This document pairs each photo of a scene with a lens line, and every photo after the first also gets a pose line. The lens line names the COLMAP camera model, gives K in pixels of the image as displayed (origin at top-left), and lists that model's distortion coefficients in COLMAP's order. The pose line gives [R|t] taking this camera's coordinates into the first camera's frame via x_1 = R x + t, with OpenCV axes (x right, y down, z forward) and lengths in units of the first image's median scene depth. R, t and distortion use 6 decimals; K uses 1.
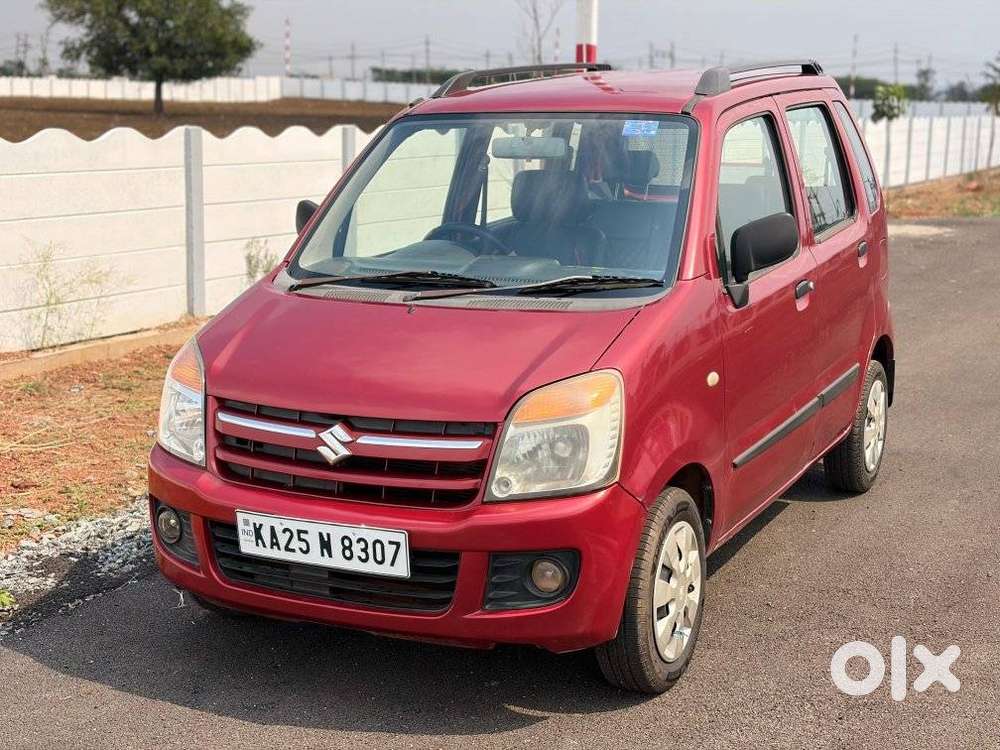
lens RADIAL K [[1501.5, 0, 513.7], [0, 1501.5, 375.4], [0, 0, 1]] dist [0.220253, -0.801586]
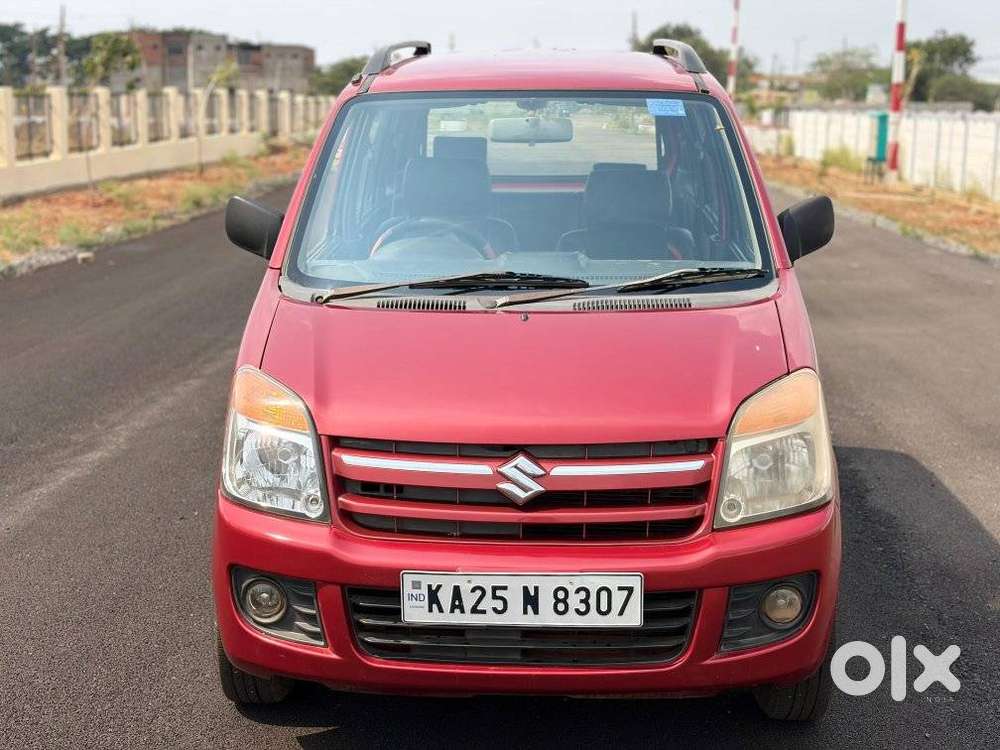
lens RADIAL K [[1501.5, 0, 513.7], [0, 1501.5, 375.4], [0, 0, 1]] dist [0.220253, -0.801586]
pose [[0.914693, -0.068218, 0.398350, -0.450755], [0.066815, 0.997613, 0.017421, -0.027267], [-0.398587, 0.010680, 0.917068, 0.229514]]
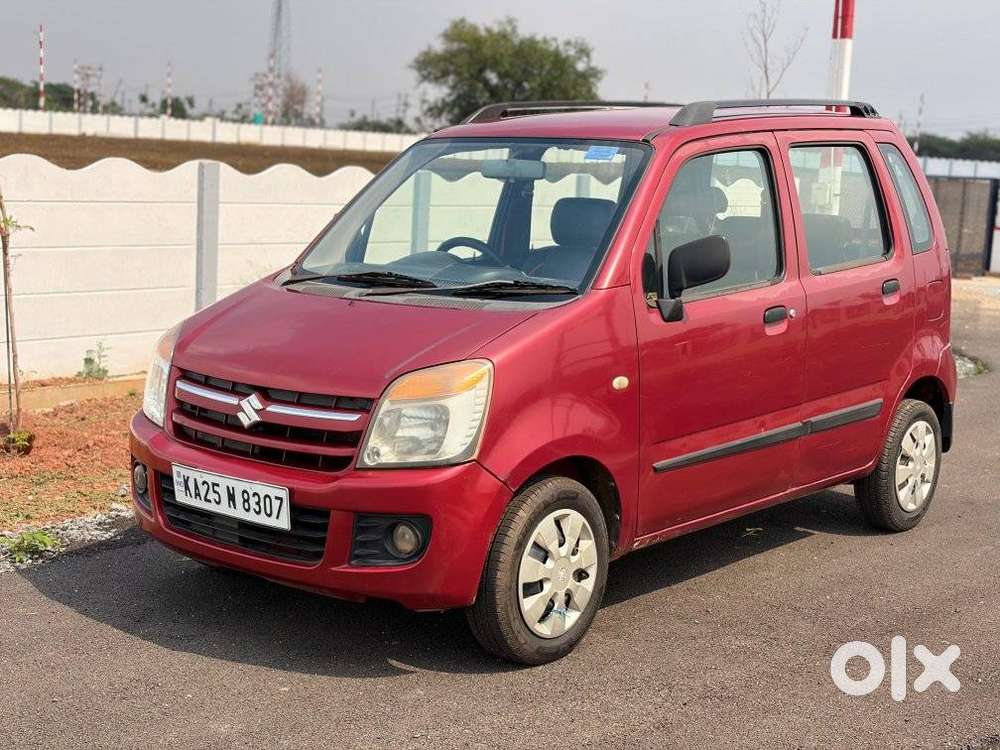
lens RADIAL K [[1501.5, 0, 513.7], [0, 1501.5, 375.4], [0, 0, 1]] dist [0.220253, -0.801586]
pose [[0.971030, 0.063727, -0.230303, 0.334273], [-0.073134, 0.996791, -0.032534, 0.041224], [0.227491, 0.048435, 0.972575, -0.067314]]
